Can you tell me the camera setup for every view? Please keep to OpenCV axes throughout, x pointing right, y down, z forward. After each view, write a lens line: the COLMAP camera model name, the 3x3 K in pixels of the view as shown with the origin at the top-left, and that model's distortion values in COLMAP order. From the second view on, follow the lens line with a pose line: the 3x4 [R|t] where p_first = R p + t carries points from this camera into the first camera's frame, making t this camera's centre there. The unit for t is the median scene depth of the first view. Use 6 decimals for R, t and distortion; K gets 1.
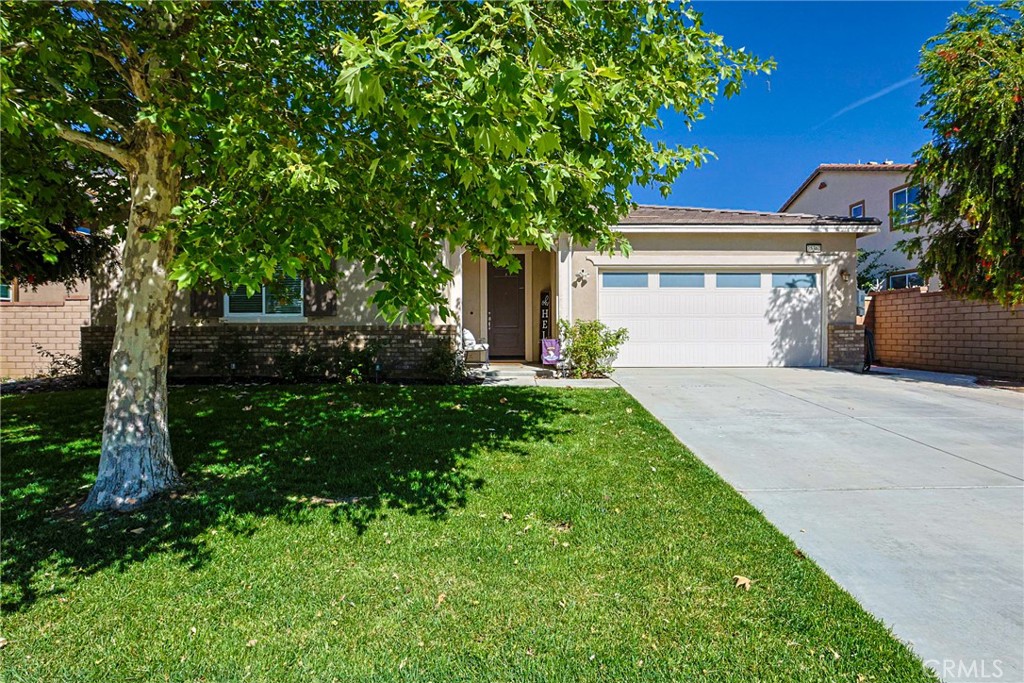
lens RADIAL K [[486.5, 0, 513.2], [0, 486.5, 335.0], [0, 0, 1]] dist [-0.051269, 0.017244]
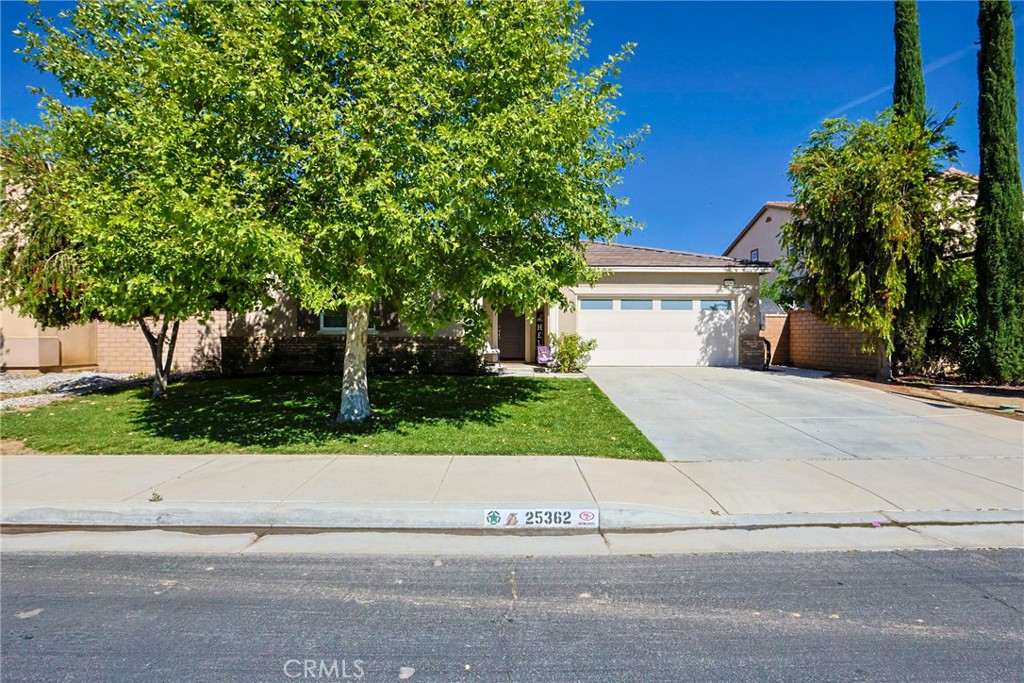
lens RADIAL K [[469.8, 0, 519.2], [0, 469.8, 339.2], [0, 0, 1]] dist [-0.050000, 0.018688]
pose [[0.999726, 0.003903, 0.023088, -0.027102], [-0.003881, 0.999992, -0.001002, -0.009782], [-0.023092, 0.000912, 0.999733, -0.385400]]
